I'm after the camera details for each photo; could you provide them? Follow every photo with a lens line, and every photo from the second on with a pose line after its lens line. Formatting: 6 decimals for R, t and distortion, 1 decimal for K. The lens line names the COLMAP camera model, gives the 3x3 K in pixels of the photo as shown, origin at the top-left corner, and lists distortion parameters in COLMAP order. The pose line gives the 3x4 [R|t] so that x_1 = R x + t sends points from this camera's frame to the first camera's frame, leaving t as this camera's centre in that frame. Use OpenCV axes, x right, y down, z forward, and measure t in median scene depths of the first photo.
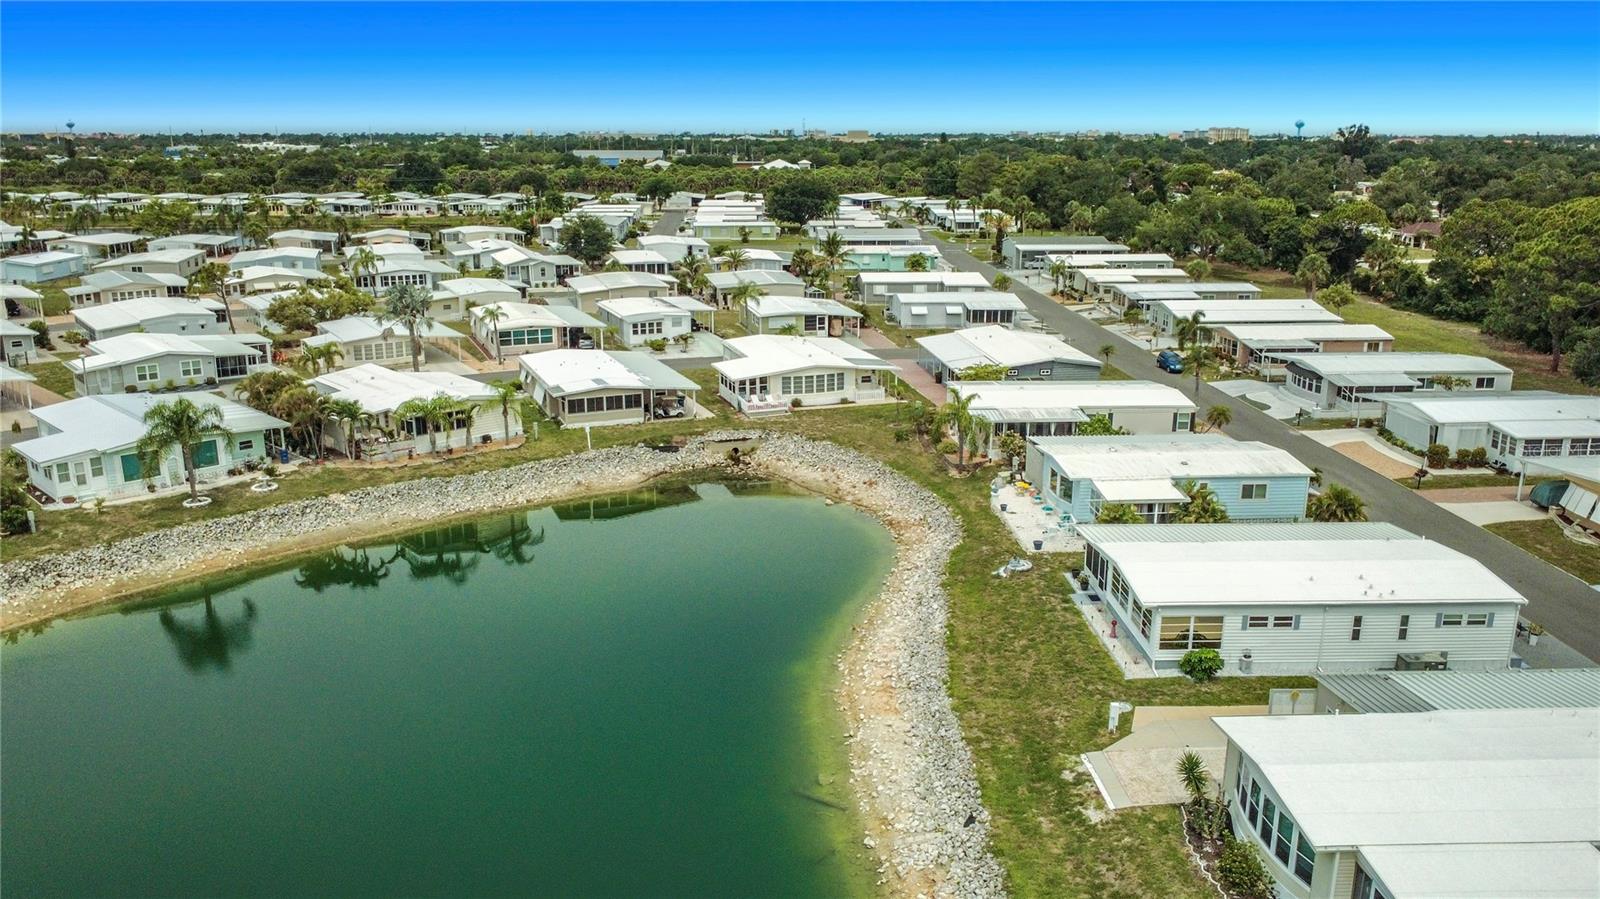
lens RADIAL K [[1182.9, 0, 801.0], [0, 1182.9, 471.0], [0, 0, 1]] dist [-0.006311, 0.004549]
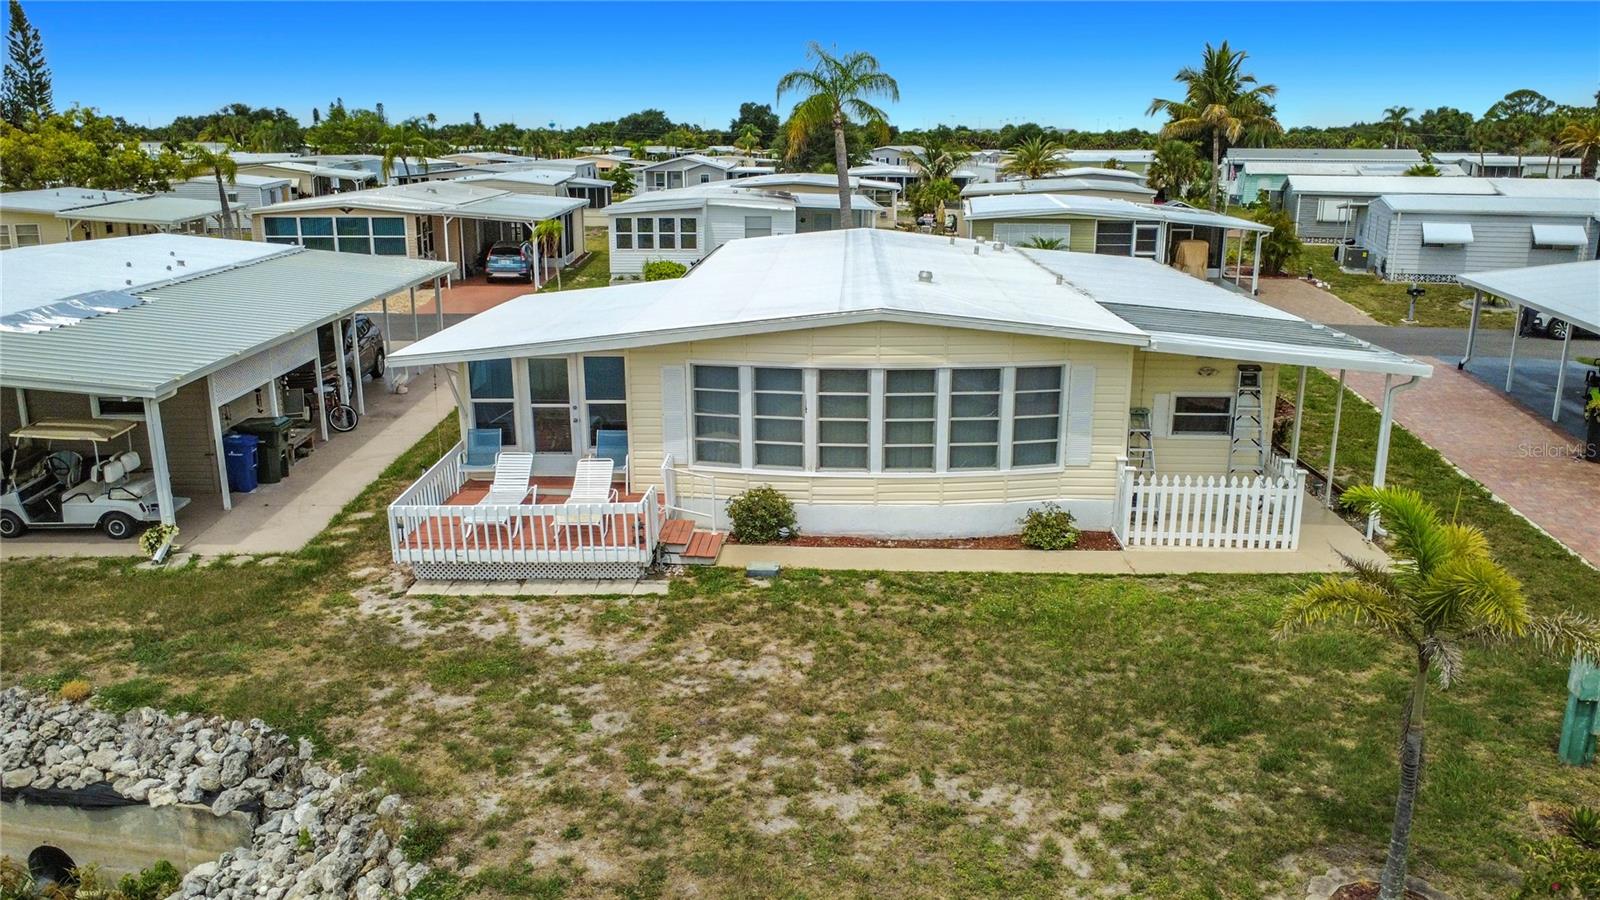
lens RADIAL K [[1182.9, 0, 801.0], [0, 1182.9, 471.5], [0, 0, 1]] dist [-0.006311, 0.004549]
pose [[0.937121, 0.096316, -0.335451, 0.061099], [-0.098830, 0.995058, 0.009612, -0.067082], [0.334719, 0.024145, 0.942009, 0.839257]]
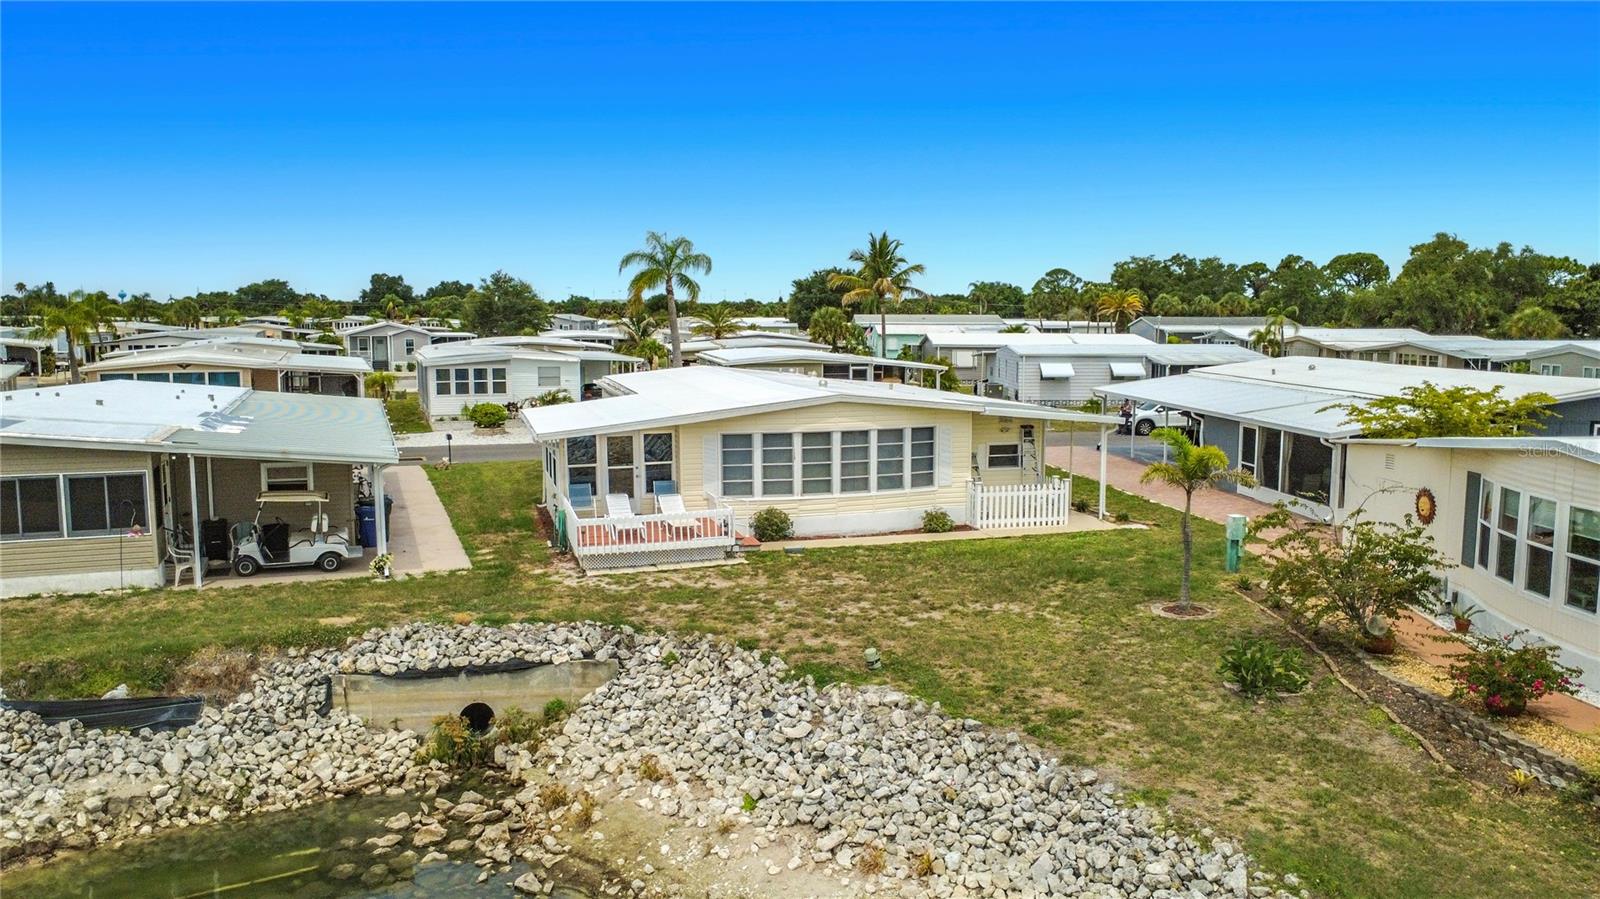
lens RADIAL K [[1173.8, 0, 796.8], [0, 1173.8, 481.9], [0, 0, 1]] dist [-0.002608, 0.002196]
pose [[0.999356, 0.006244, -0.035346, 0.012309], [-0.010982, 0.990720, -0.135476, -0.029815], [0.034172, 0.135777, 0.990150, 0.721449]]
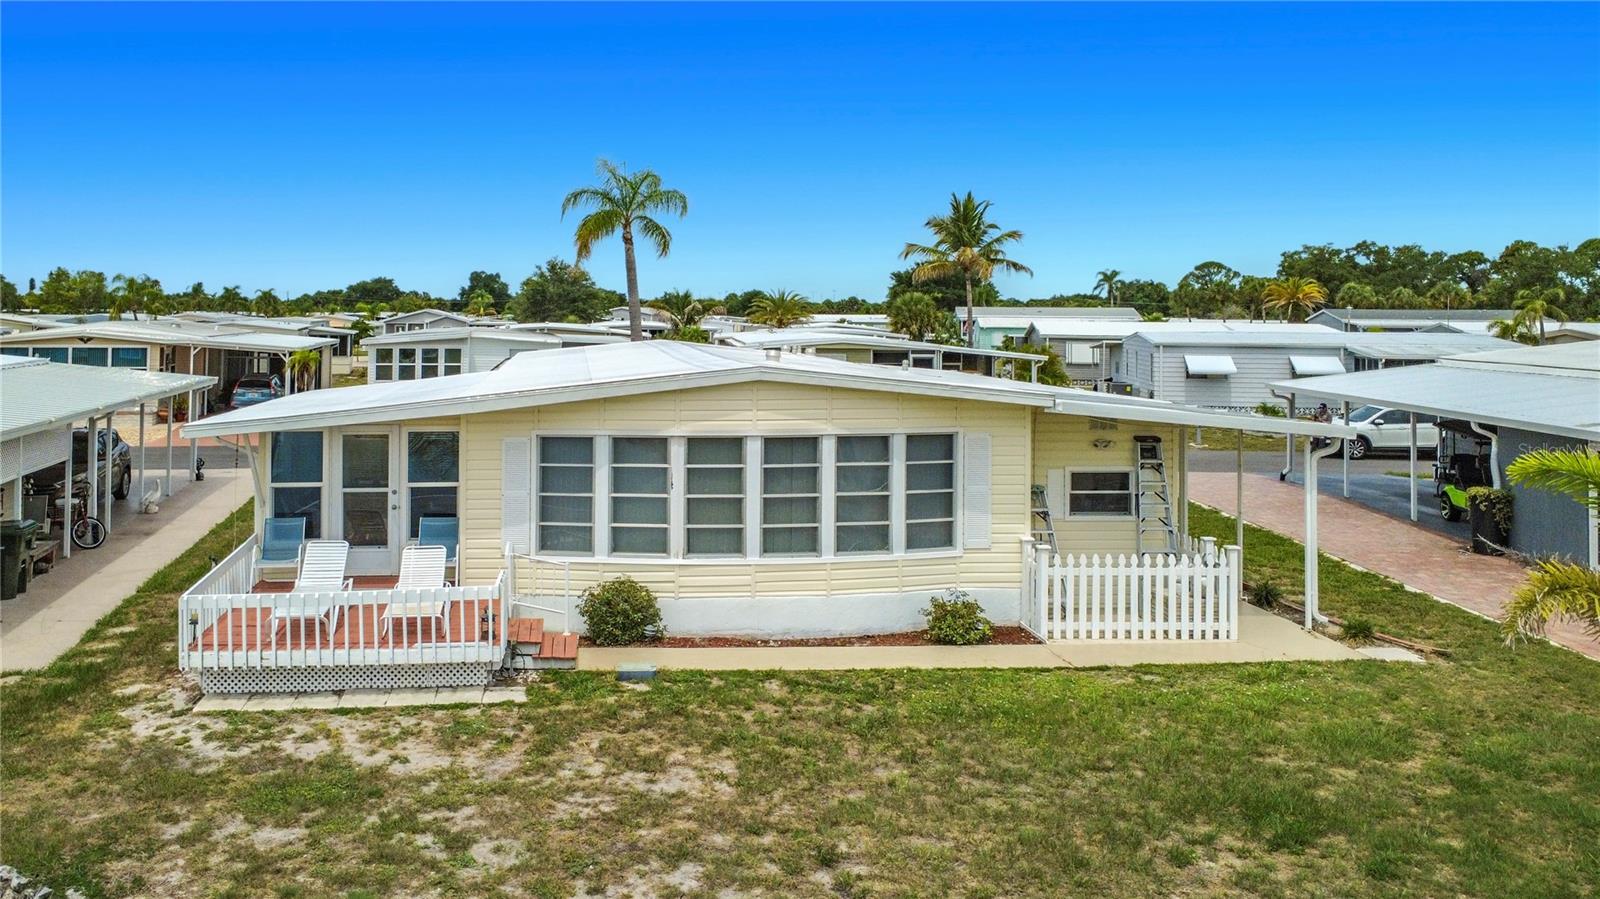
lens RADIAL K [[1204.0, 0, 625.8], [0, 1204.0, 328.5], [0, 0, 1]] dist [-0.000299, -0.001762]
pose [[0.963273, 0.008781, -0.268380, 0.037618], [-0.079719, 0.963757, -0.254592, -0.053985], [0.256418, 0.266637, 0.929061, 0.853860]]
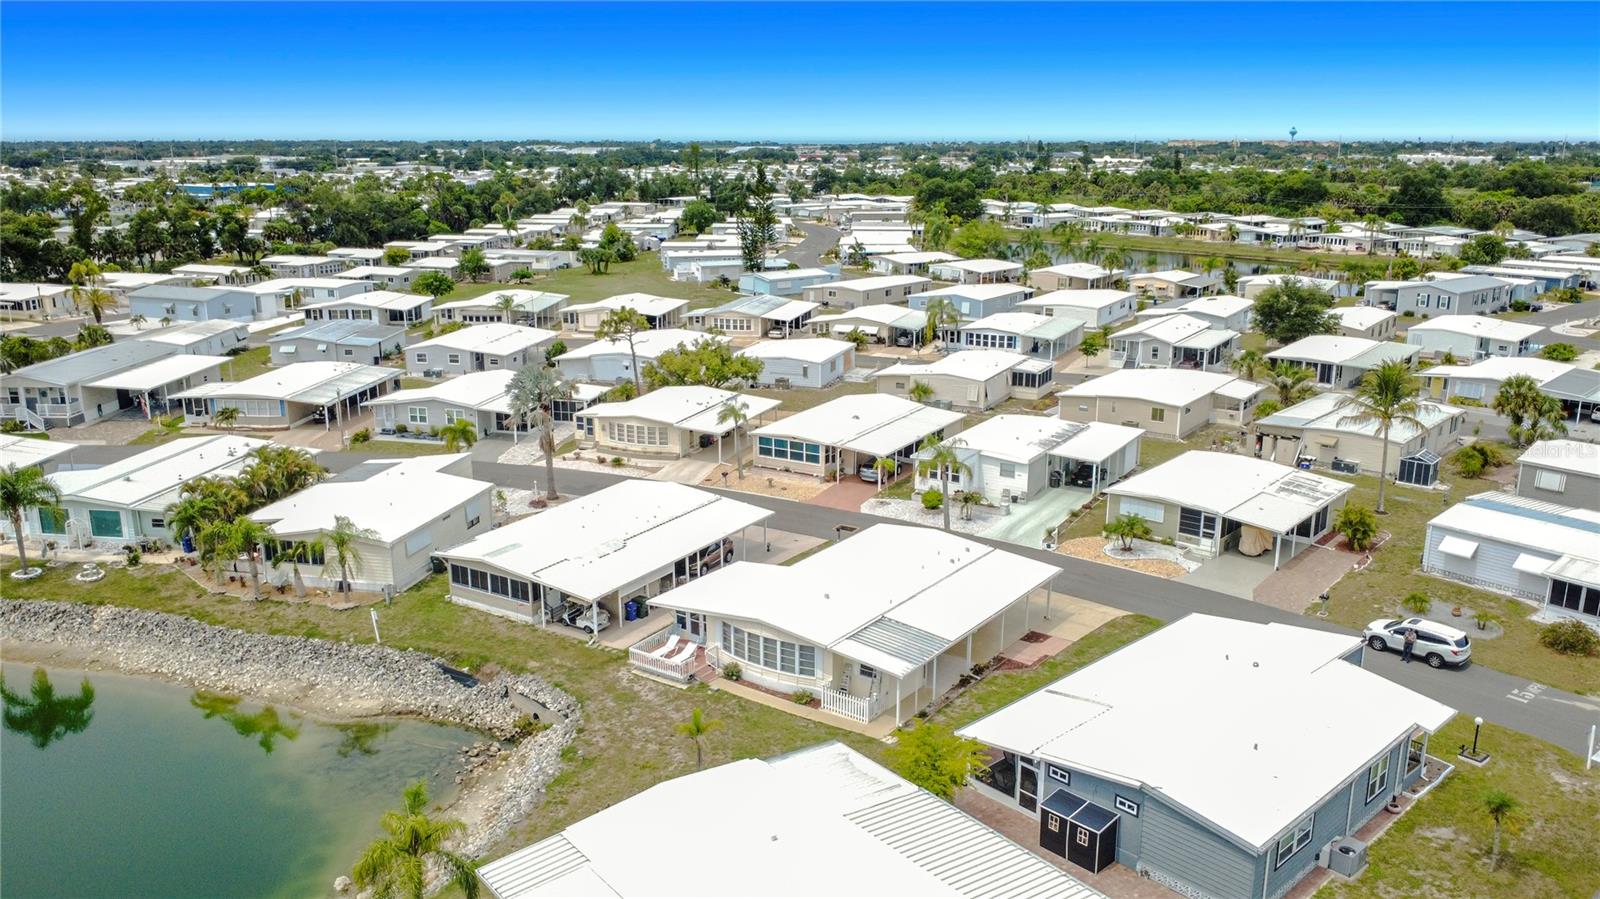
lens RADIAL K [[1182.9, 0, 801.0], [0, 1182.9, 471.0], [0, 0, 1]] dist [-0.006311, 0.004549]
pose [[0.586166, 0.217365, -0.780488, 0.448785], [-0.220746, 0.969740, 0.104286, -0.221728], [0.779538, 0.111161, 0.616412, 0.663183]]
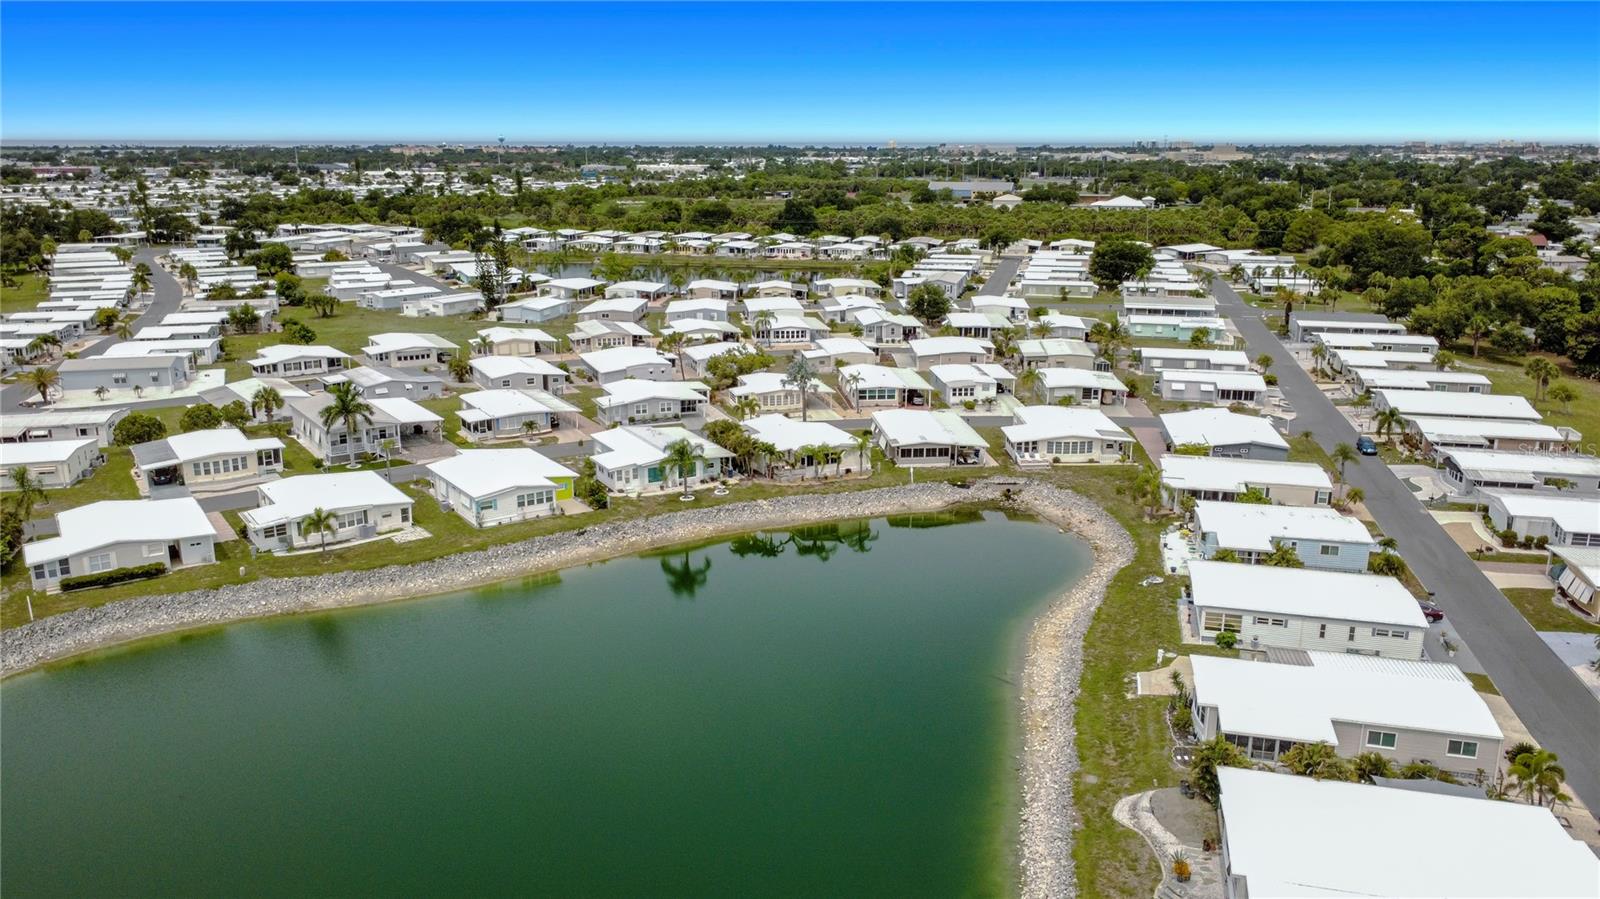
lens RADIAL K [[1182.9, 0, 801.0], [0, 1182.9, 471.0], [0, 0, 1]] dist [-0.006311, 0.004549]
pose [[0.957838, 0.078231, -0.276453, 0.098165], [-0.079719, 0.996800, 0.005869, -0.028068], [0.276027, 0.016417, 0.961010, -0.476765]]
